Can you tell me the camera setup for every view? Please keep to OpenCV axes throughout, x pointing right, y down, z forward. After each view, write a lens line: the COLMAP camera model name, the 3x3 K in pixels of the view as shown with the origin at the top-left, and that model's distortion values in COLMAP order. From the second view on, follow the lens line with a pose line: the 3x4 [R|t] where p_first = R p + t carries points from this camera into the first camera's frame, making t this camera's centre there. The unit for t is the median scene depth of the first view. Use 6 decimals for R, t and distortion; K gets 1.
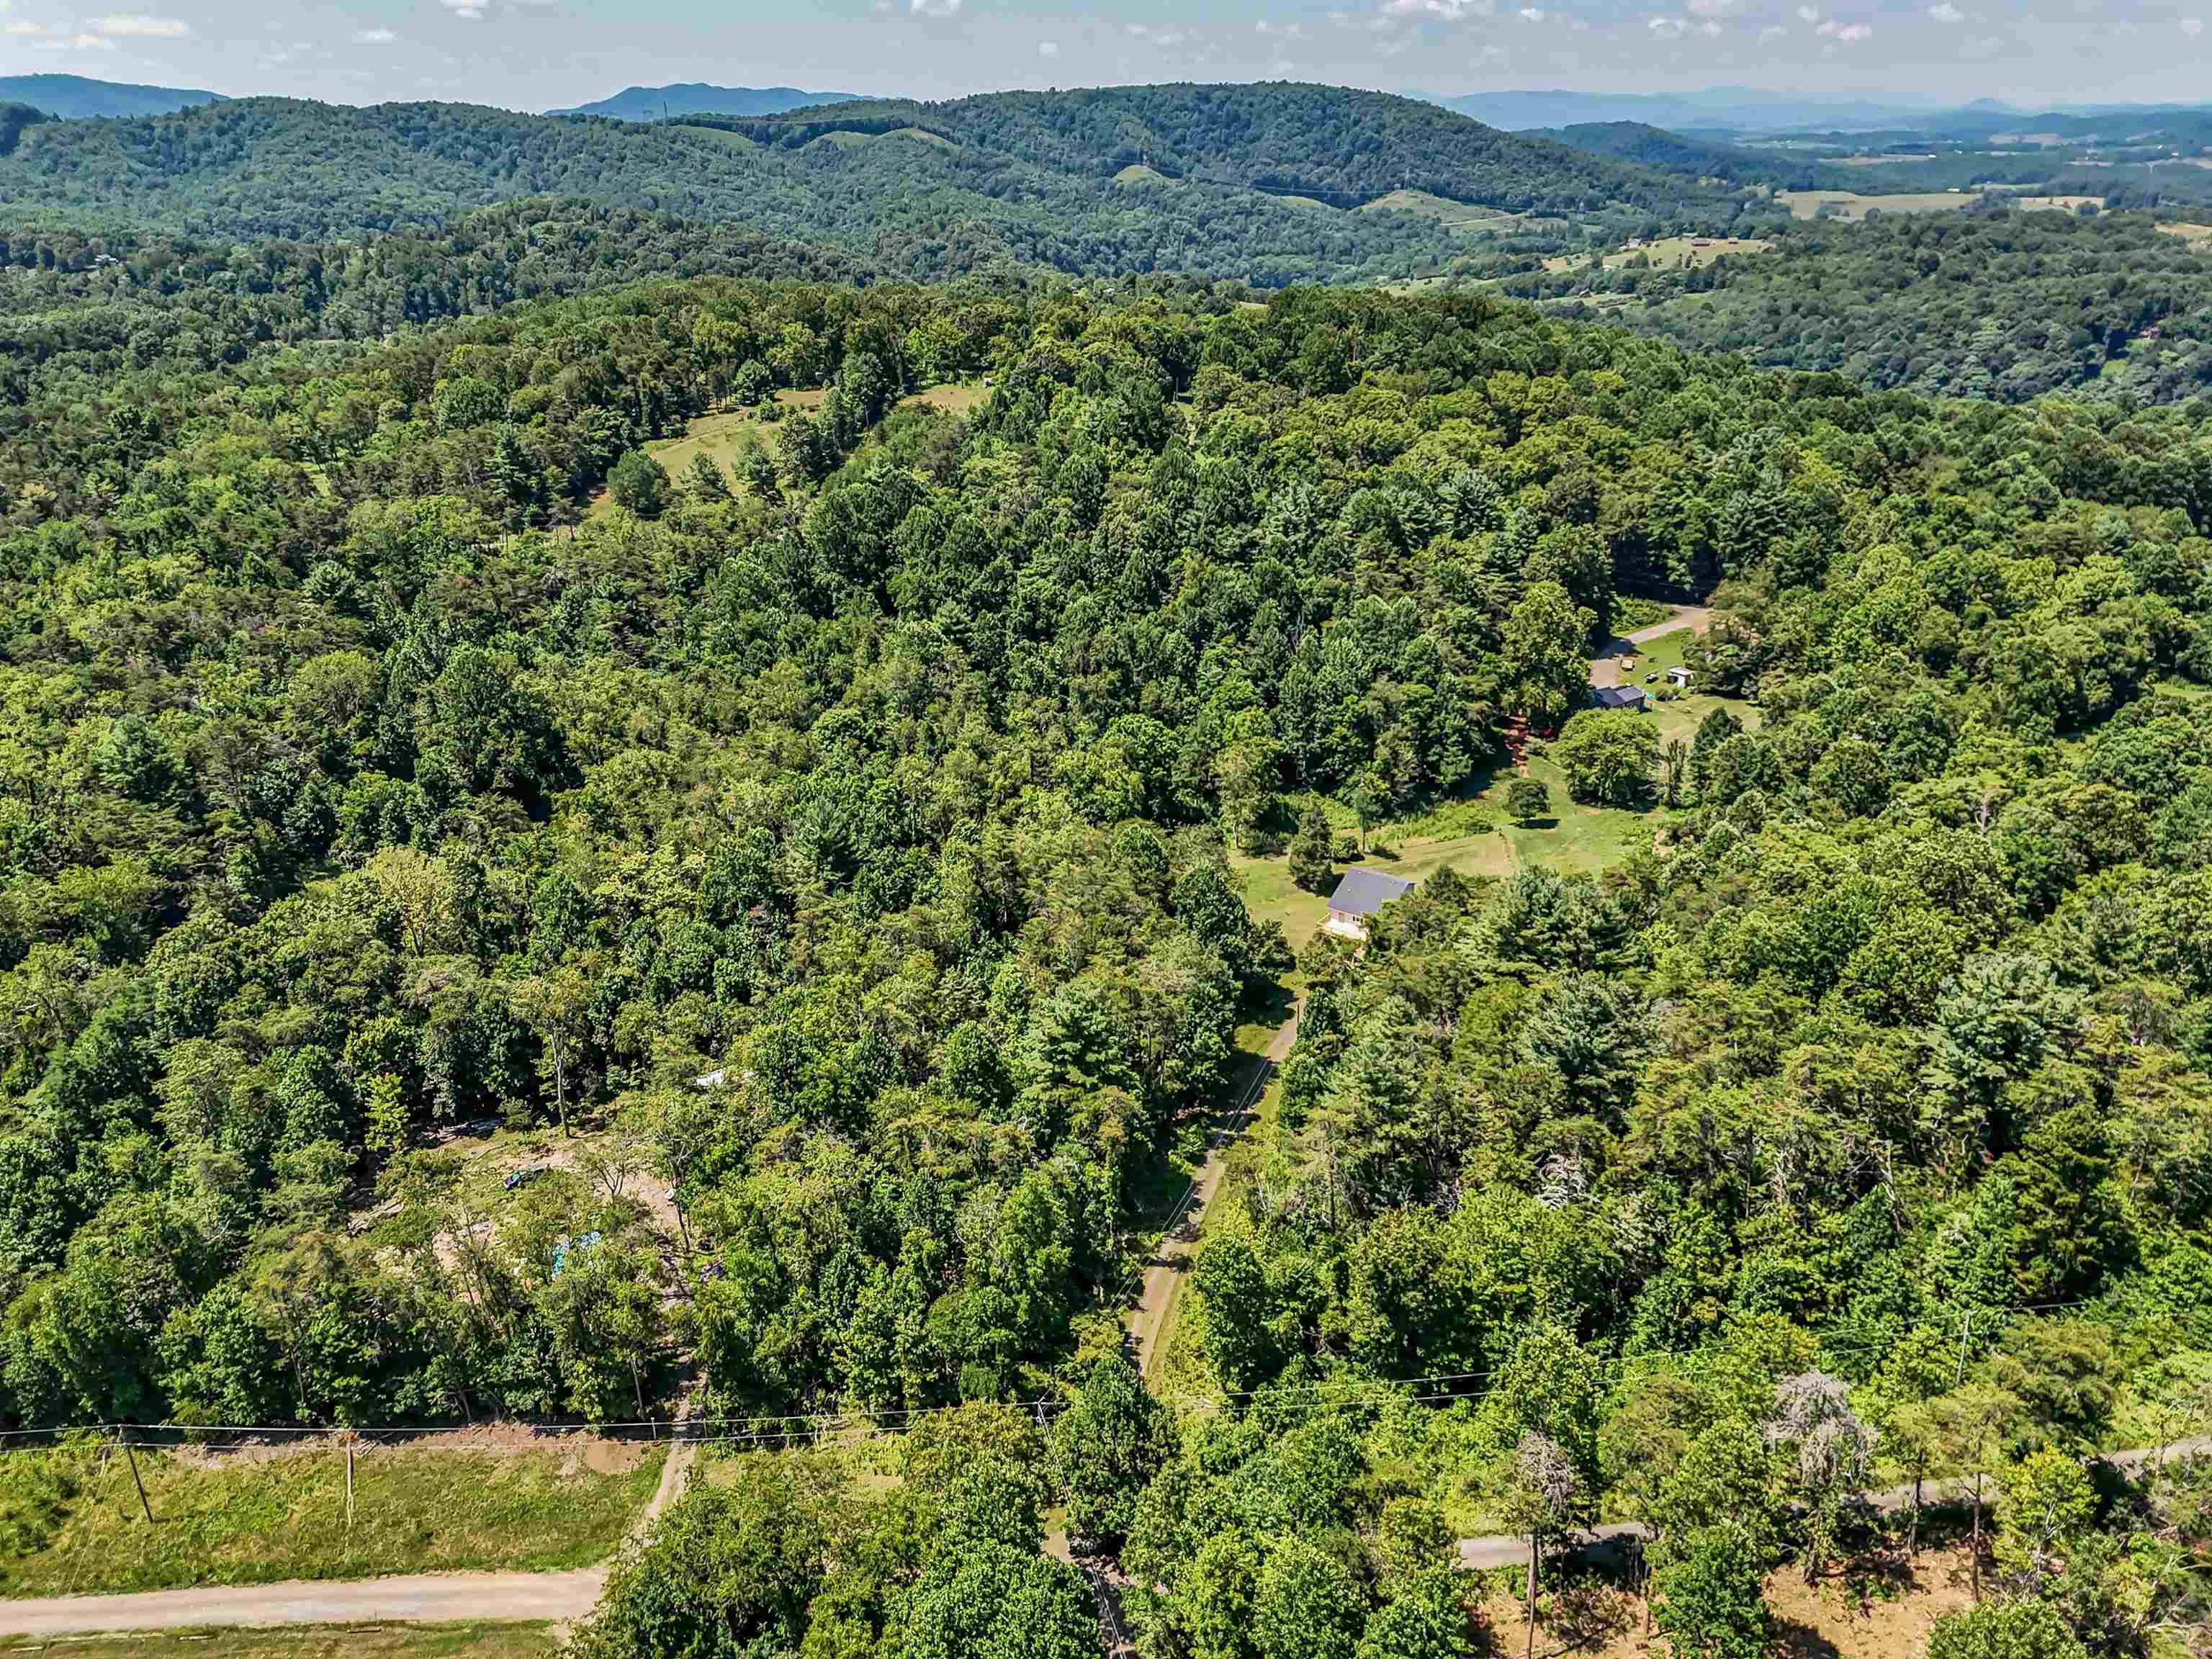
lens RADIAL K [[1627.2, 0, 1110.3], [0, 1627.2, 828.3], [0, 0, 1]] dist [0.075518, -0.075359]
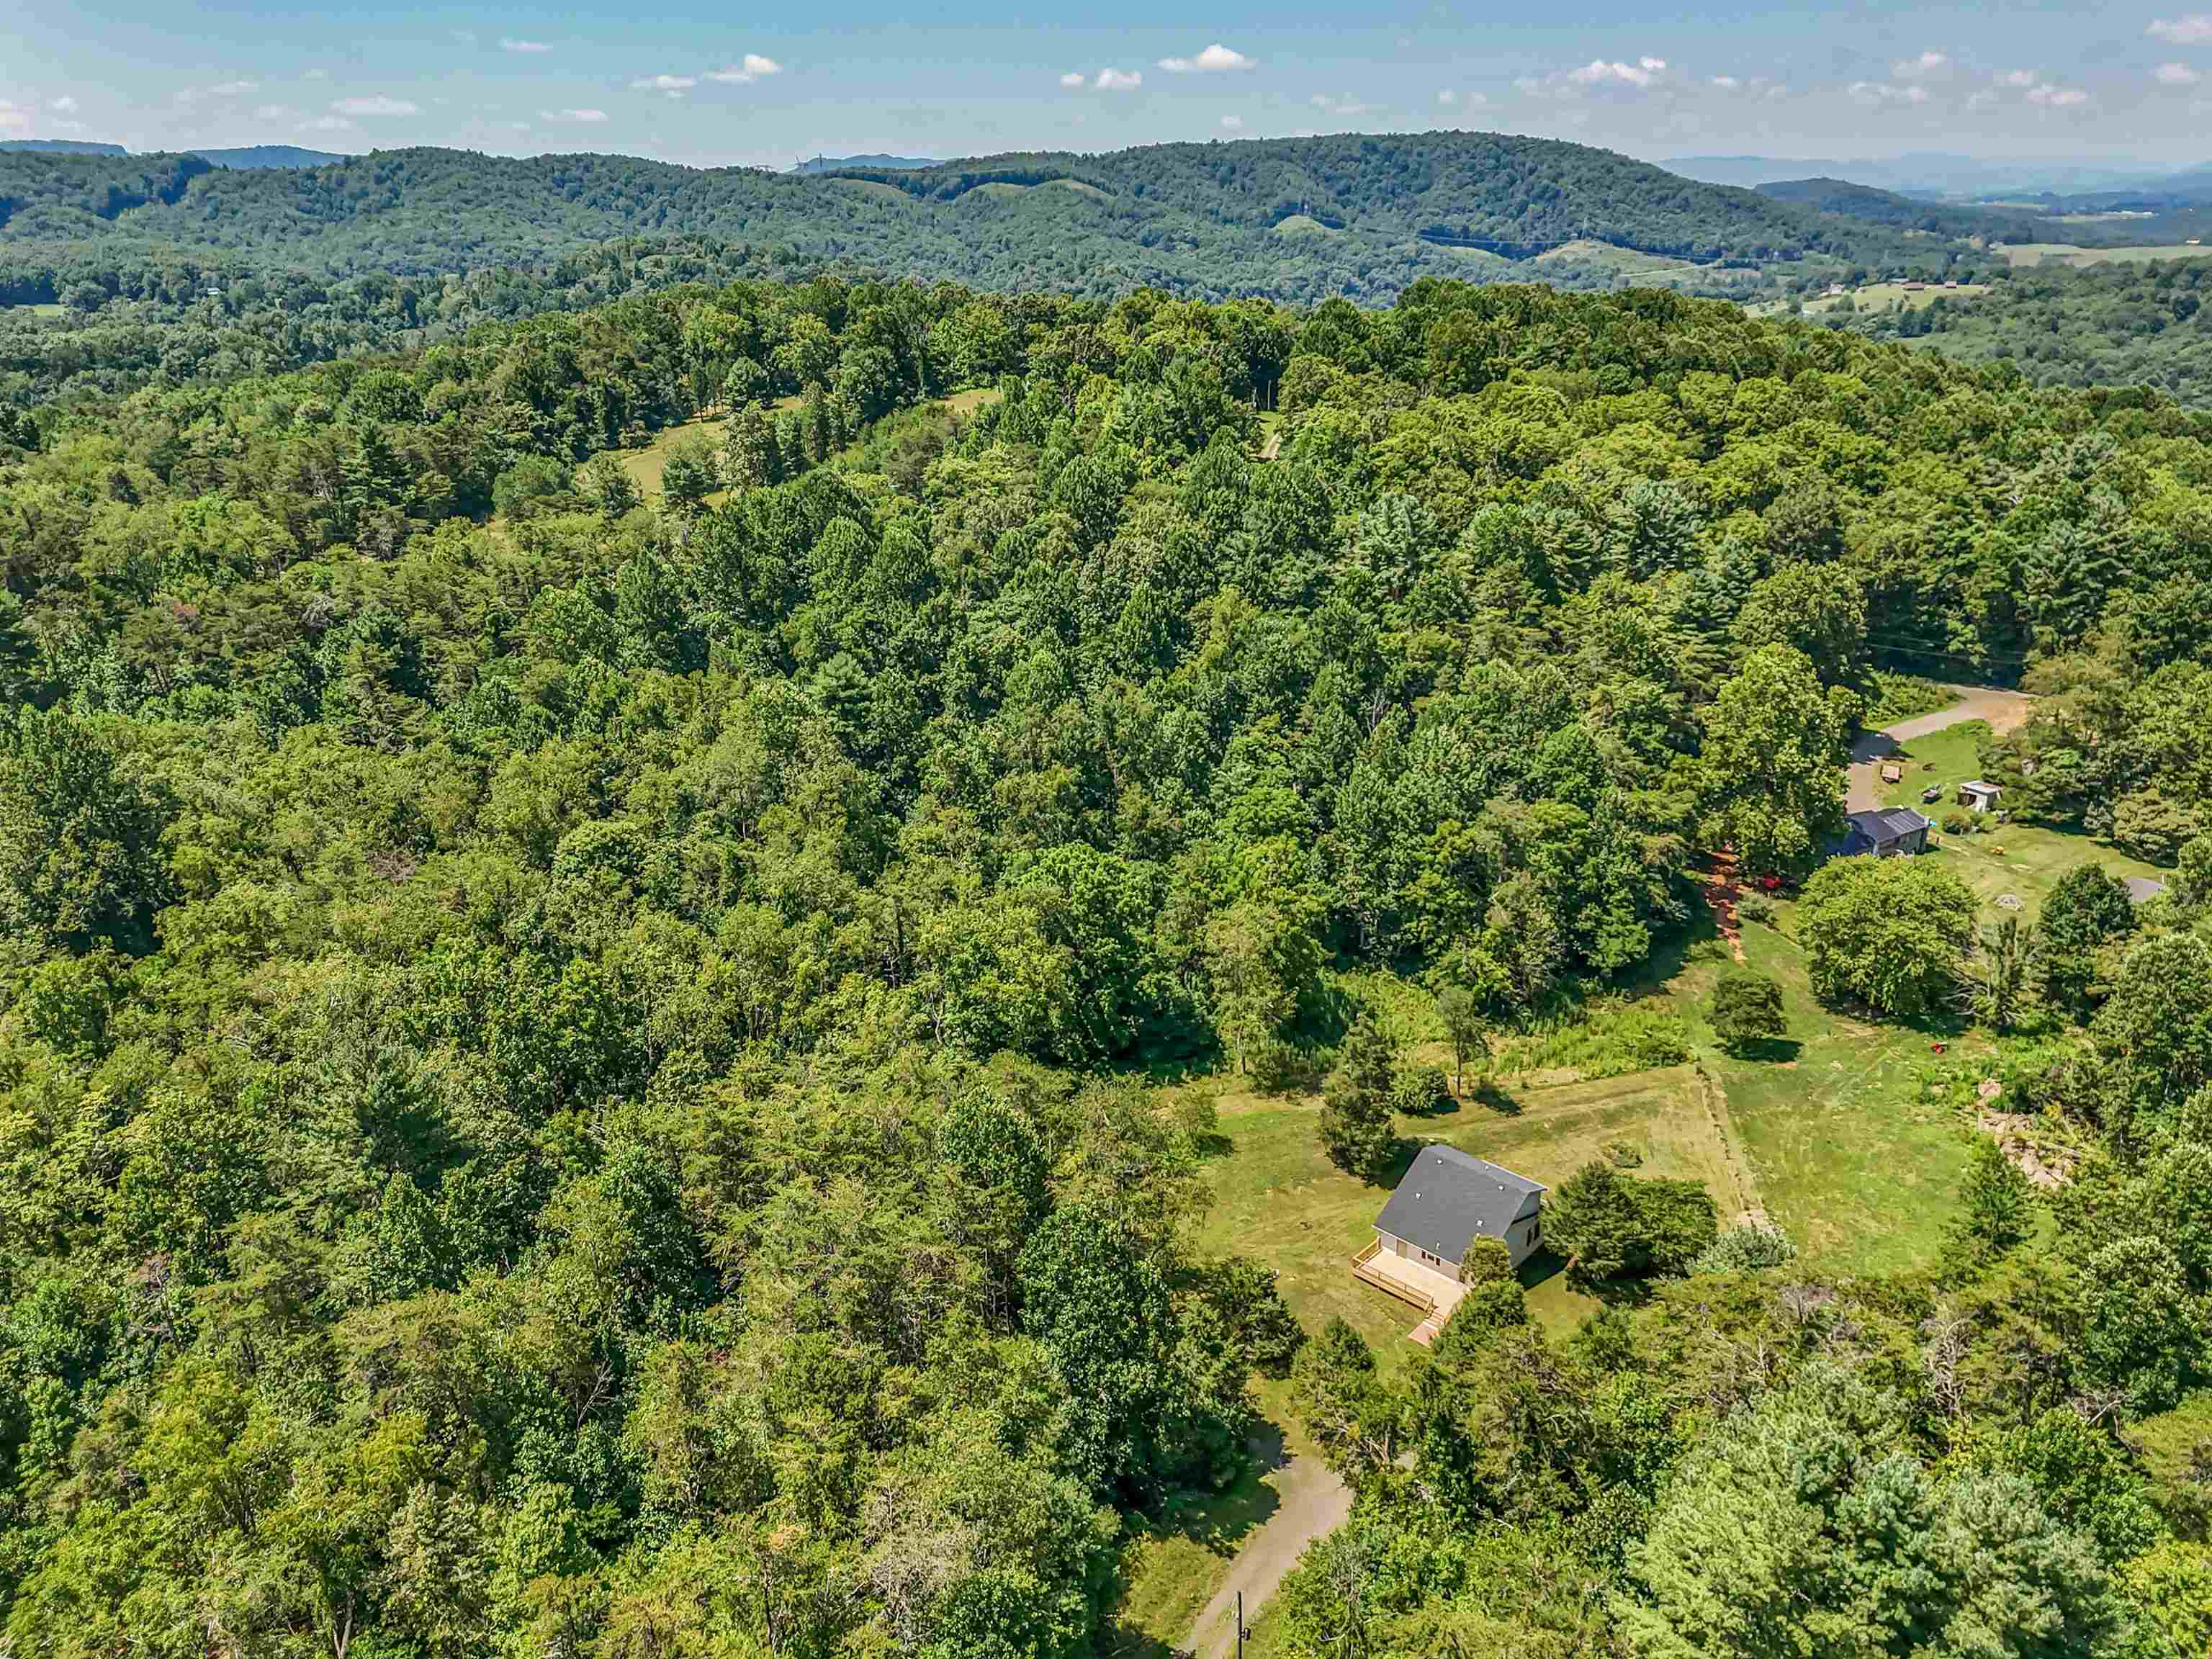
lens RADIAL K [[1627.2, 0, 1110.3], [0, 1627.2, 828.3], [0, 0, 1]] dist [0.075518, -0.075359]
pose [[0.994998, 0.031947, -0.094649, 0.068022], [-0.035468, 0.998731, -0.035753, -0.044725], [0.093386, 0.038932, 0.994869, 0.325108]]
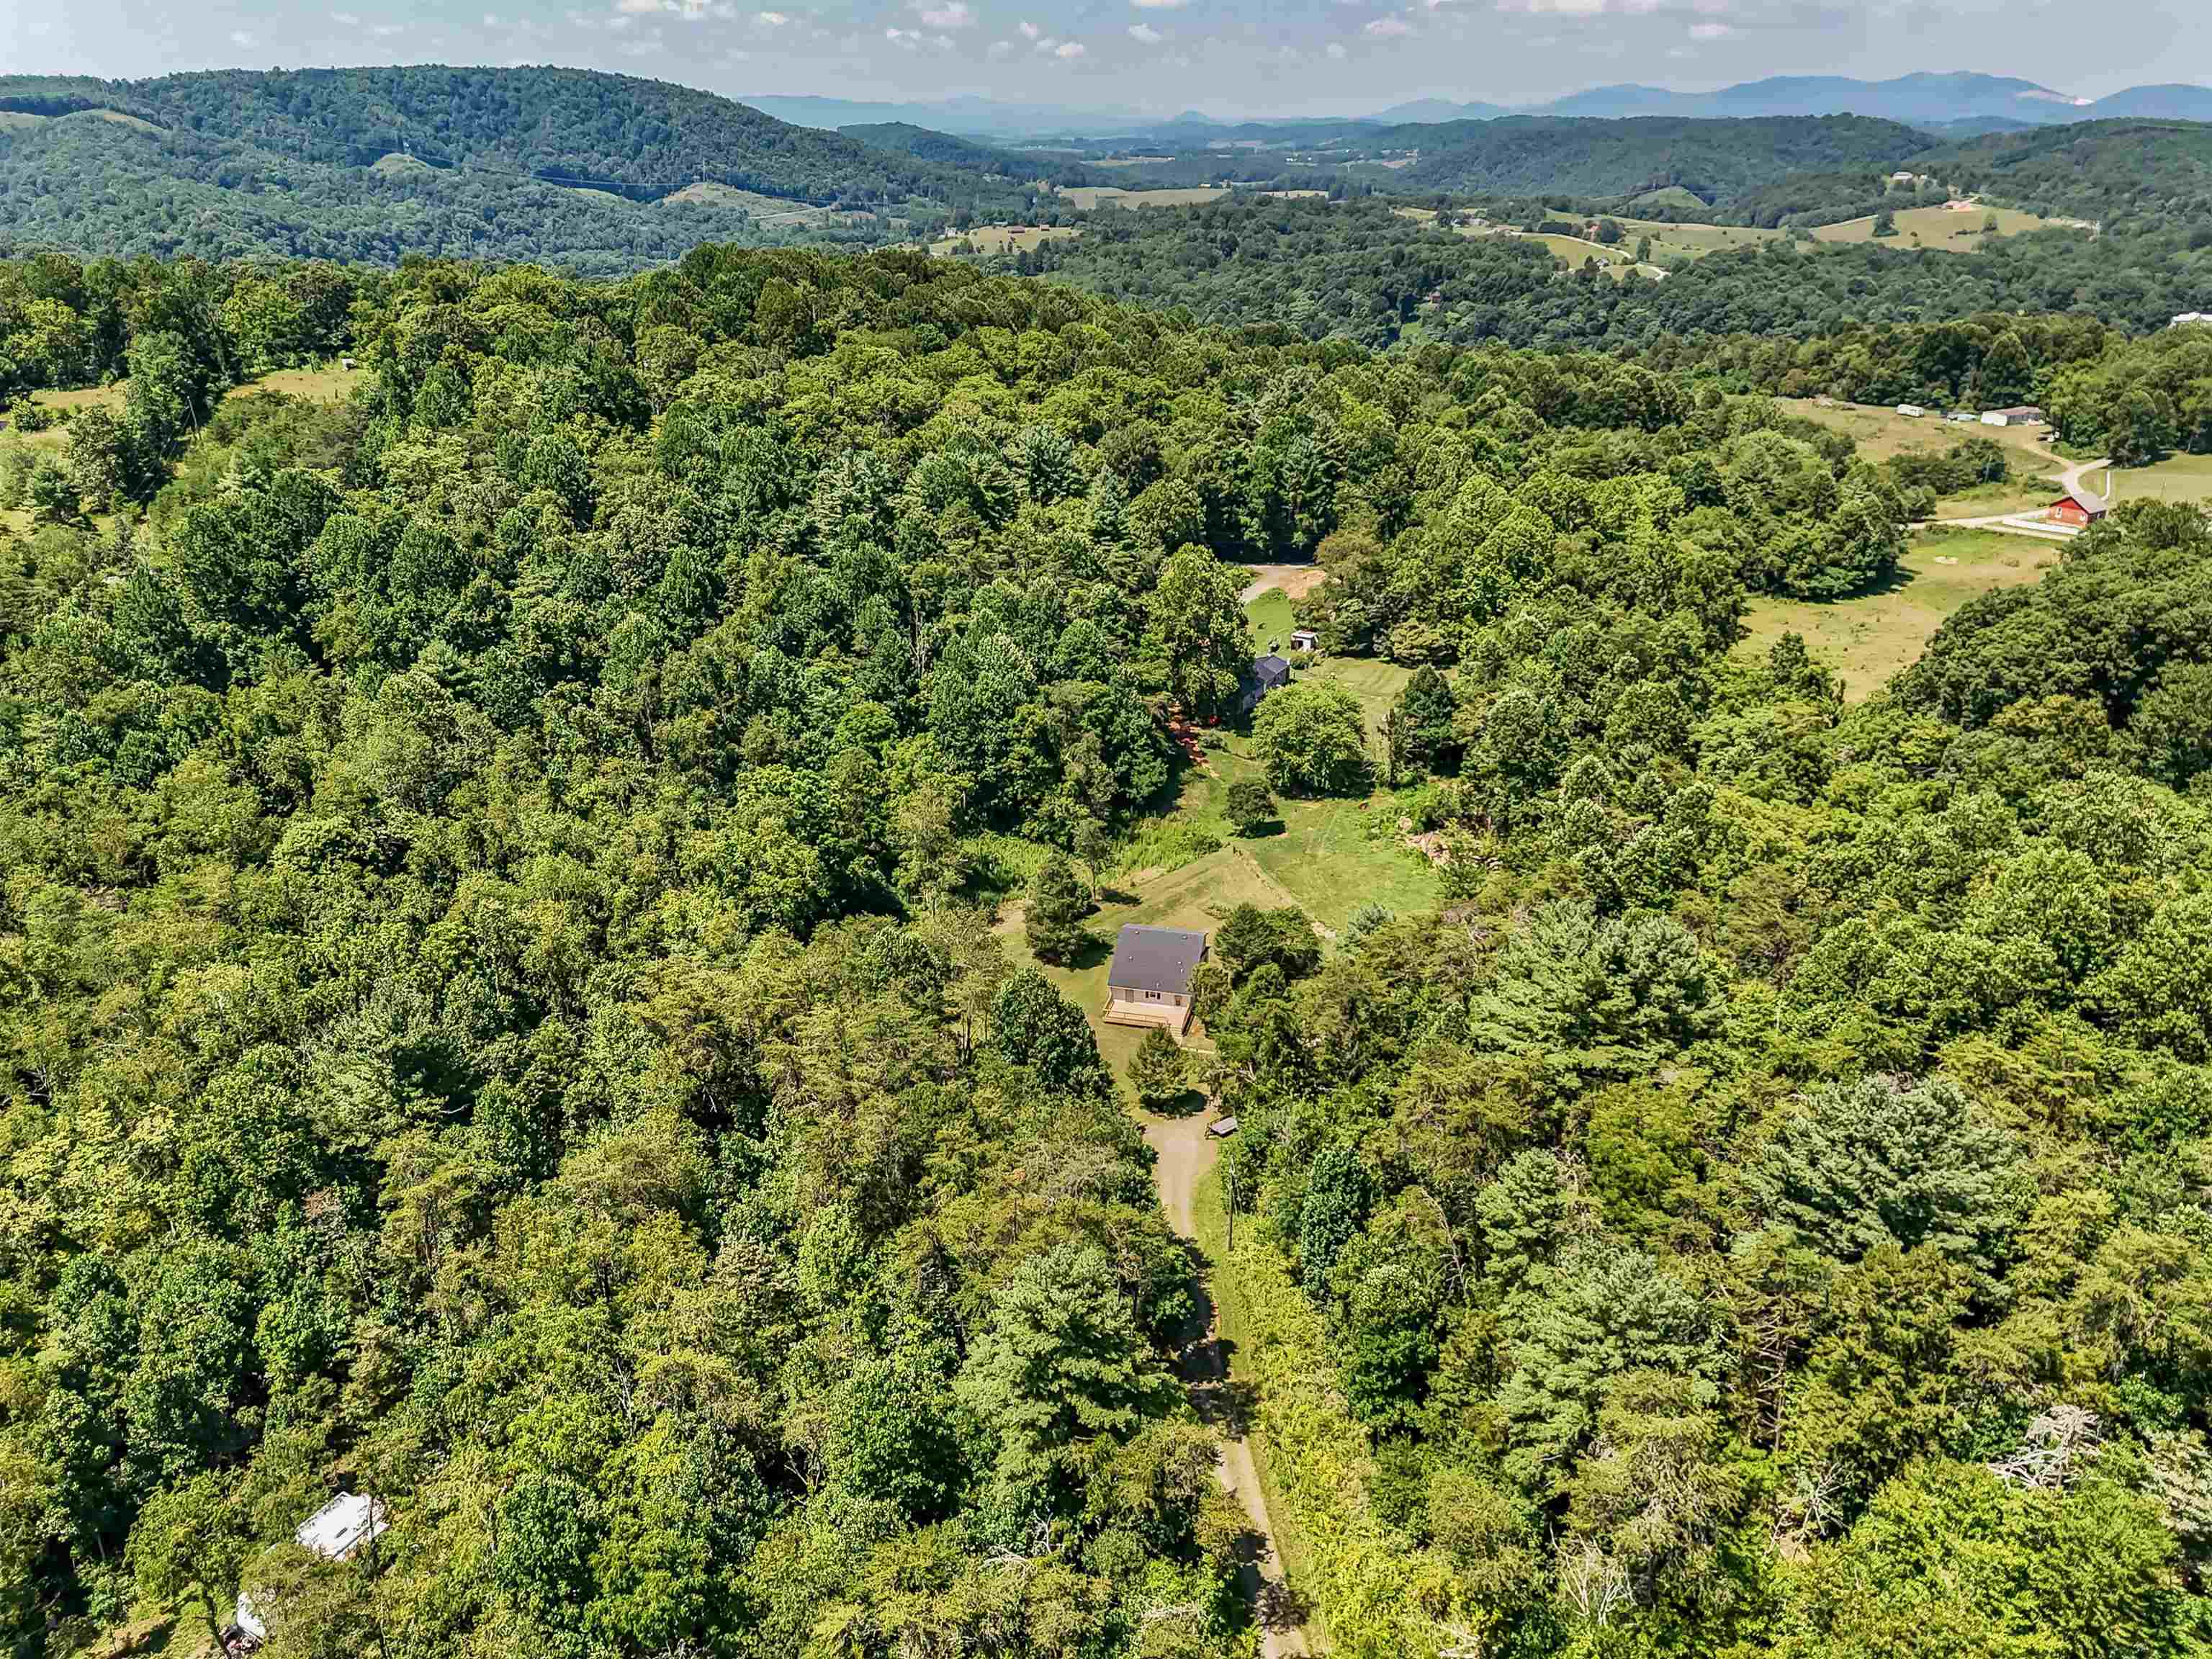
lens RADIAL K [[1627.2, 0, 1110.3], [0, 1627.2, 828.3], [0, 0, 1]] dist [0.075518, -0.075359]
pose [[0.918044, -0.152002, 0.366185, -0.094410], [0.153038, 0.987868, 0.026387, -0.031466], [-0.365753, 0.031816, 0.930168, 0.220418]]
